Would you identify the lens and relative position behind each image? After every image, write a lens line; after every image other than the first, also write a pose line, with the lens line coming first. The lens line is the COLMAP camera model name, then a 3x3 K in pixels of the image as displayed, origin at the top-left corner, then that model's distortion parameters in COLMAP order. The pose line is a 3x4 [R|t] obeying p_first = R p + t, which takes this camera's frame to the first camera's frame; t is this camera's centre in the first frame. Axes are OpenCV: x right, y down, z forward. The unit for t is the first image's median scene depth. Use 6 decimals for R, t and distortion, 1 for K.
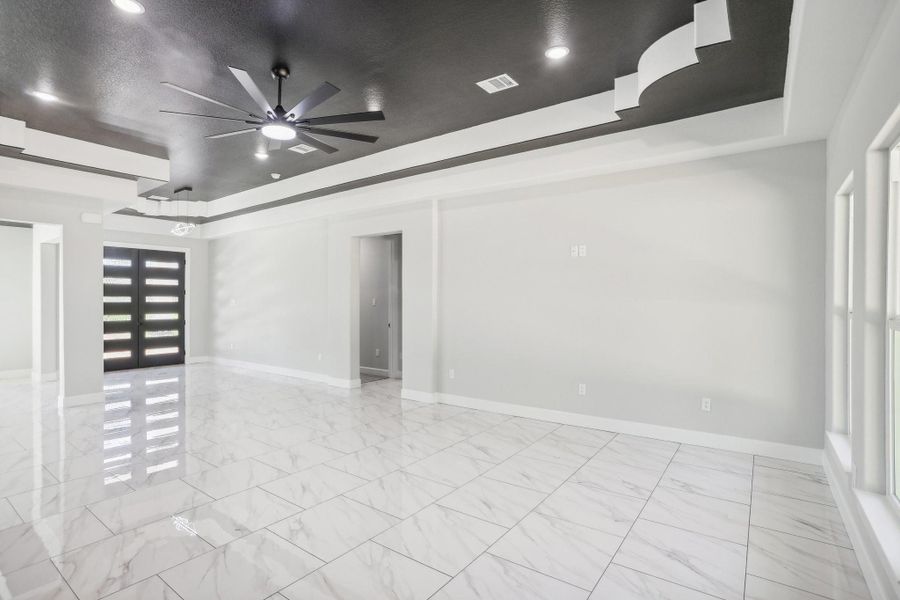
lens RADIAL K [[452.0, 0, 445.9], [0, 452.0, 299.9], [0, 0, 1]] dist [-0.035124, 0.013930]
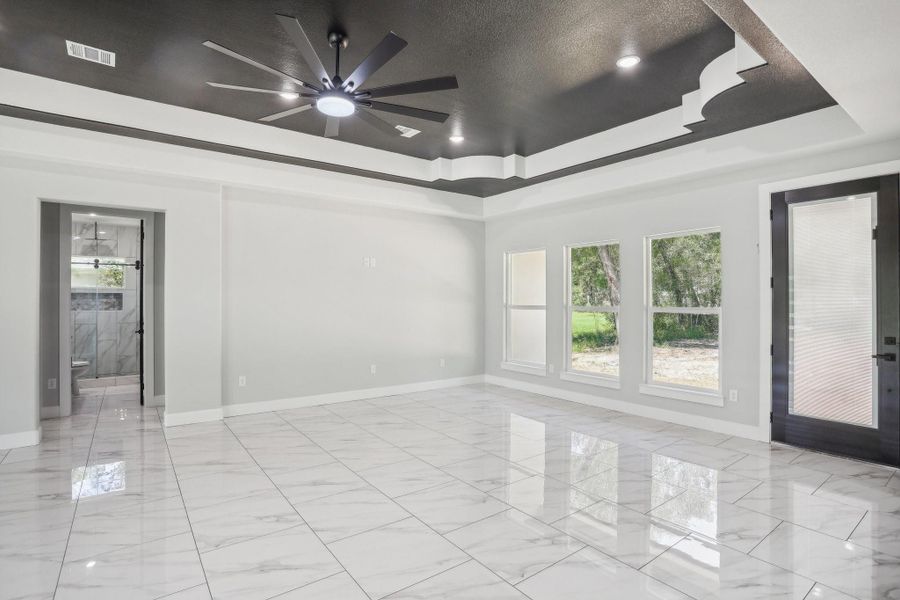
lens RADIAL K [[452.0, 0, 447.6], [0, 452.0, 299.8], [0, 0, 1]] dist [-0.035124, 0.013930]
pose [[0.303364, -0.000997, 0.952874, -0.993536], [-0.005630, 0.999980, 0.002839, -0.007147], [-0.952858, -0.006226, 0.303353, 0.454066]]
